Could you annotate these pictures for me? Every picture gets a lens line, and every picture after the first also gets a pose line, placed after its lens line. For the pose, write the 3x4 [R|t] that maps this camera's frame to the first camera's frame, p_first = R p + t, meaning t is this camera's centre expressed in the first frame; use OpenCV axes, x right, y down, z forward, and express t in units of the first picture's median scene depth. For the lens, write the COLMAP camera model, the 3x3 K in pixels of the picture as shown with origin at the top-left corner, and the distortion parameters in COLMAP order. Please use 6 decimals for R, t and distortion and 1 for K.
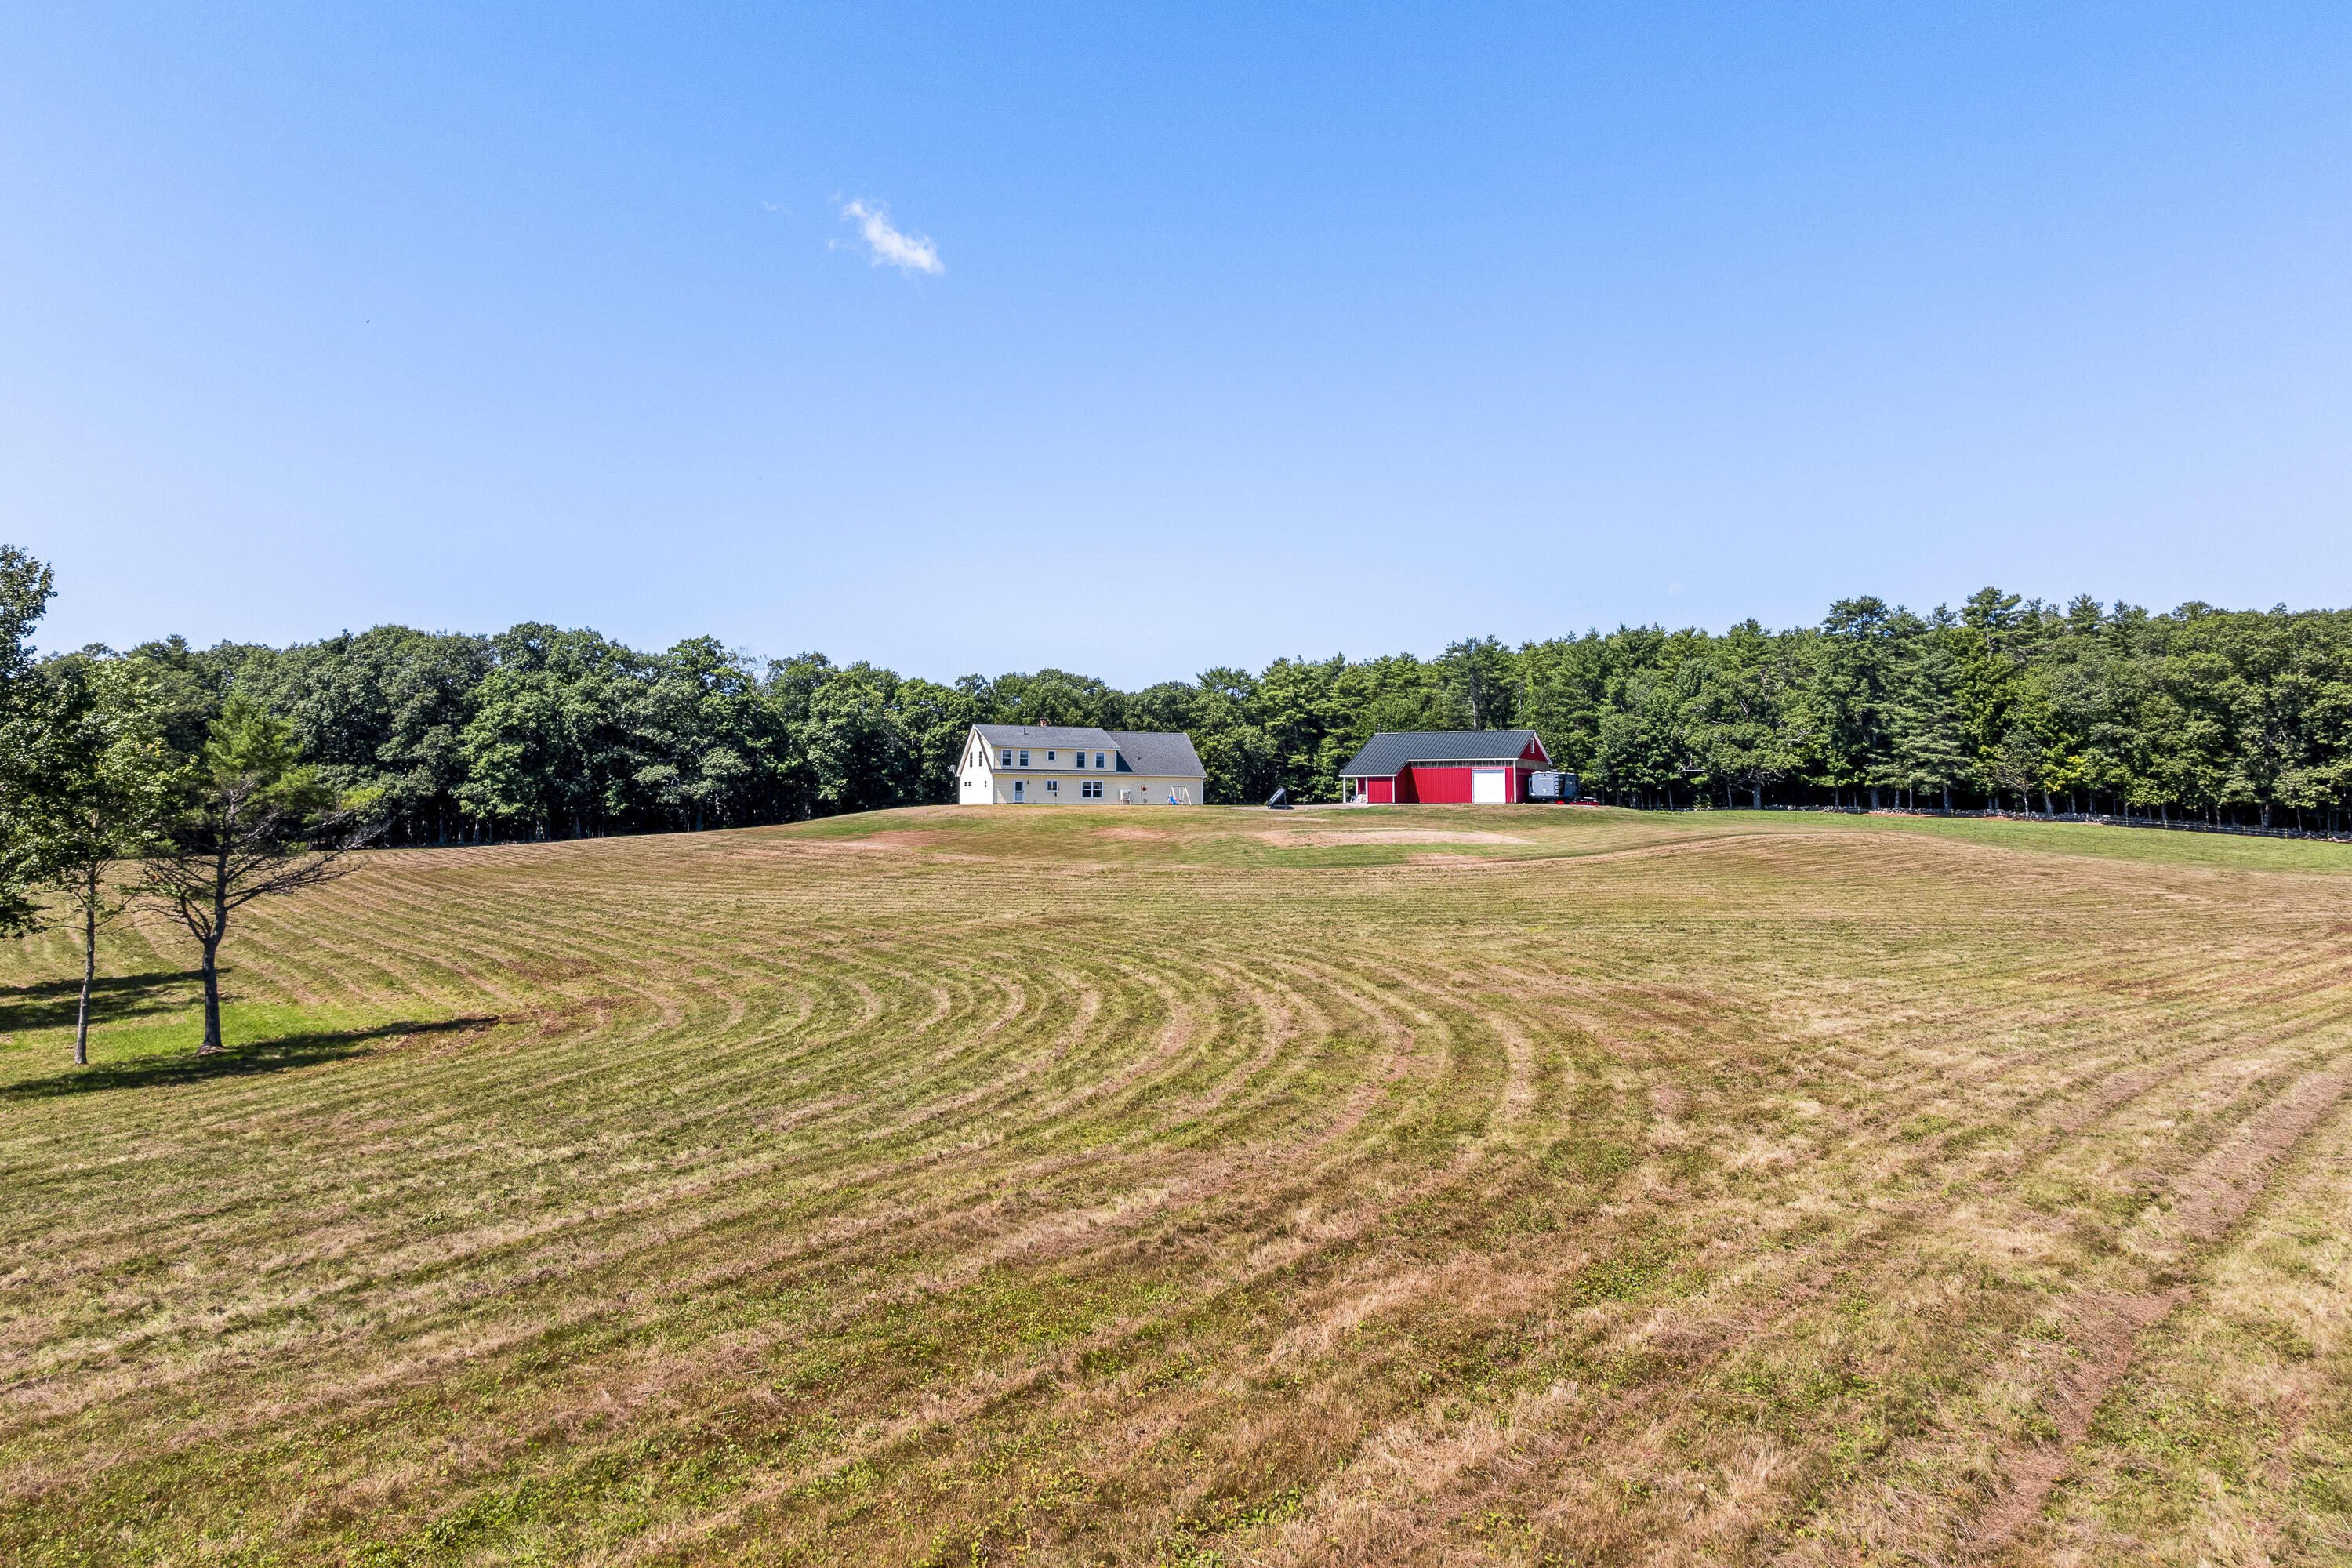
lens RADIAL K [[1652.5, 0, 1165.2], [0, 1652.5, 798.9], [0, 0, 1]] dist [0.000991, -0.000792]
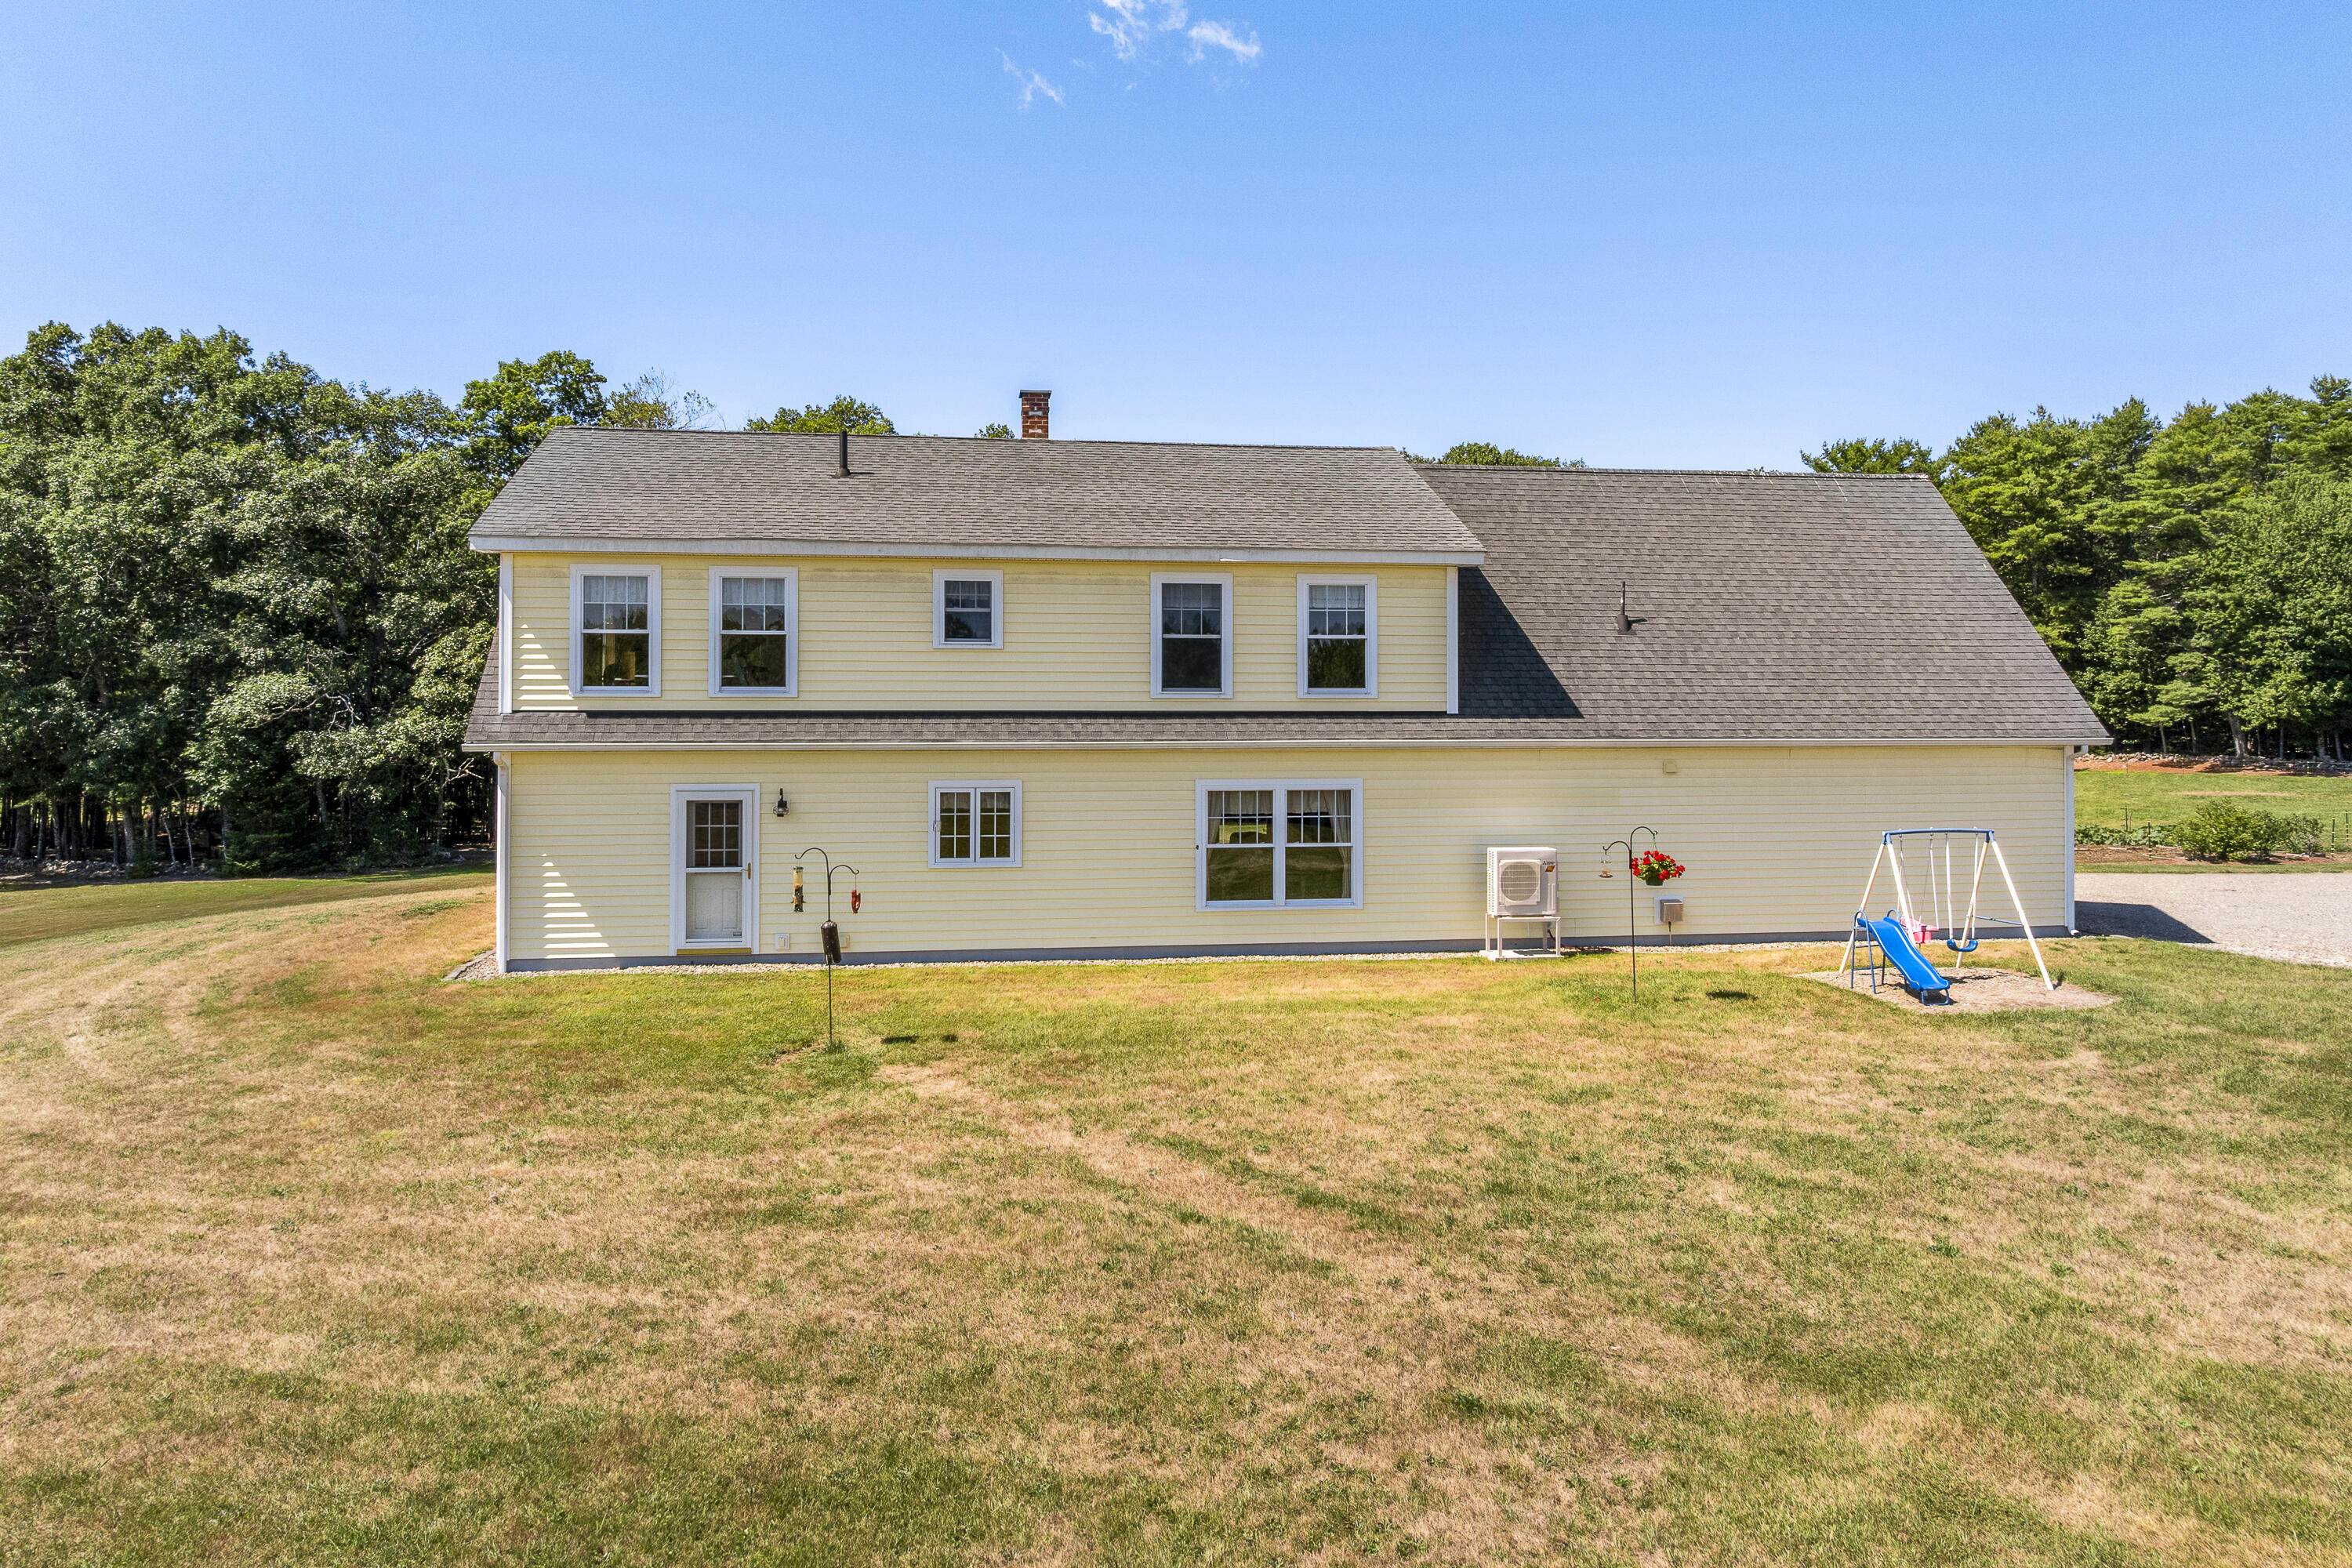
lens RADIAL K [[1634.6, 0, 1176.9], [0, 1634.6, 690.5], [0, 0, 1]] dist [-0.003459, -0.007437]
pose [[0.949811, -0.004952, -0.312785, -0.004997], [0.006204, 0.999976, 0.003005, -0.011828], [0.312763, -0.004795, 0.949819, 0.523781]]
